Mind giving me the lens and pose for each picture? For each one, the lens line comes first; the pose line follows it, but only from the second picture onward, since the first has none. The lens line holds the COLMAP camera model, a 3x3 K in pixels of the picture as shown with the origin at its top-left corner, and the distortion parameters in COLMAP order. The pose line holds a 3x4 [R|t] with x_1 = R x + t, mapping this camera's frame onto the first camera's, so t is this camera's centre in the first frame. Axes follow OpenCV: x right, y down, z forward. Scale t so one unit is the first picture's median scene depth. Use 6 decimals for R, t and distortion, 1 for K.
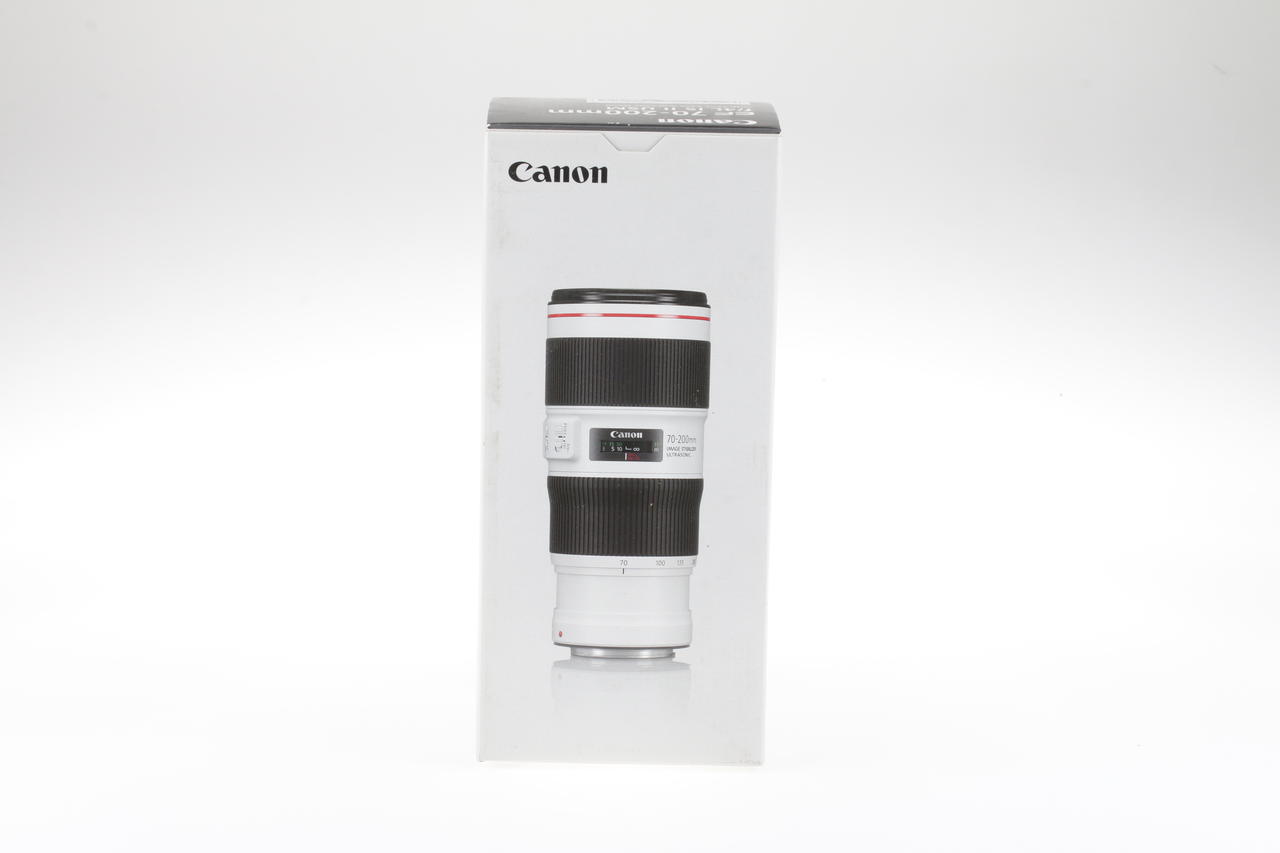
lens RADIAL K [[3755.1, 0, 640.0], [0, 3755.1, 426.5], [0, 0, 1]] dist [-0.023792, 0.574160]
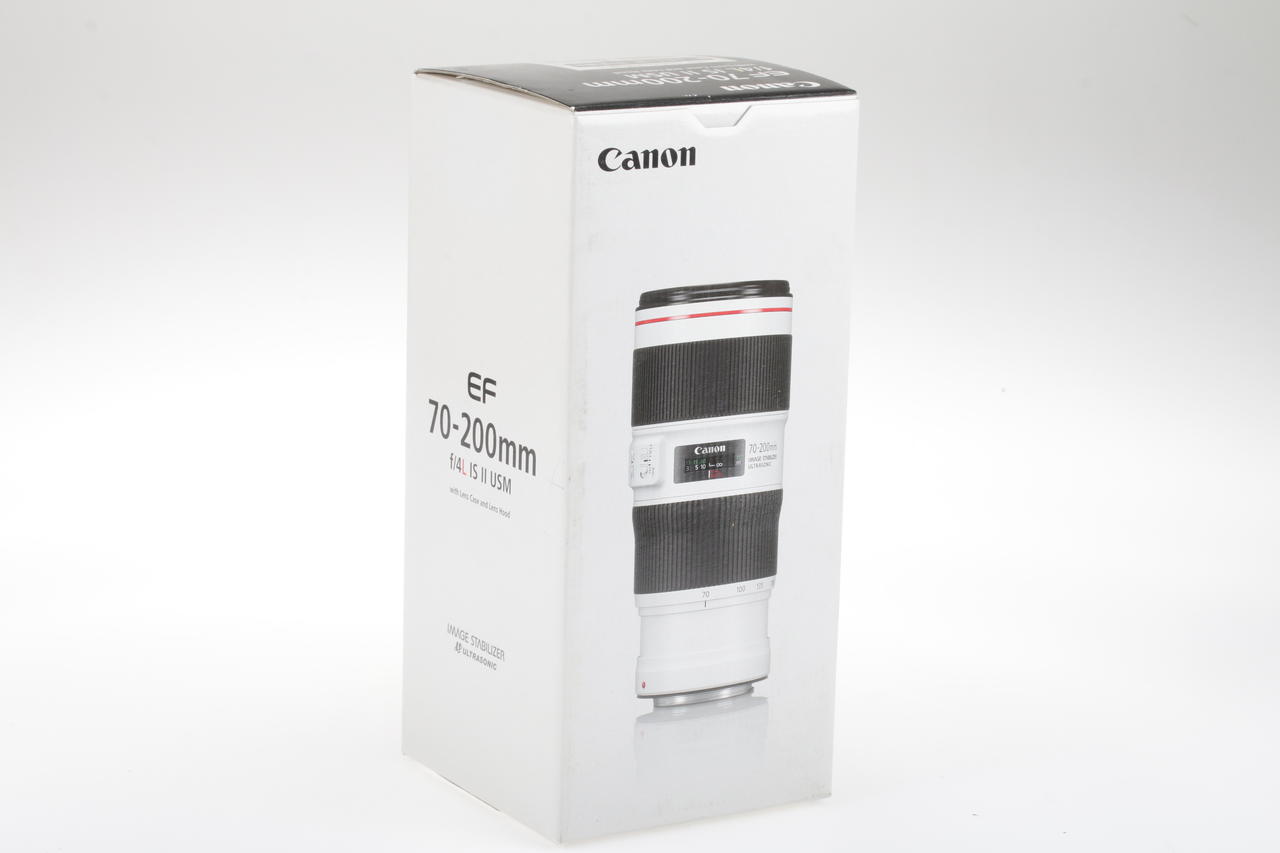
lens RADIAL K [[3755.1, 0, 640.0], [0, 3755.1, 426.5], [0, 0, 1]] dist [-0.023792, 0.574160]
pose [[0.855491, -0.109991, 0.506002, -0.460134], [0.088603, 0.993862, 0.066238, -0.062609], [-0.510182, -0.011833, 0.859985, 0.254779]]
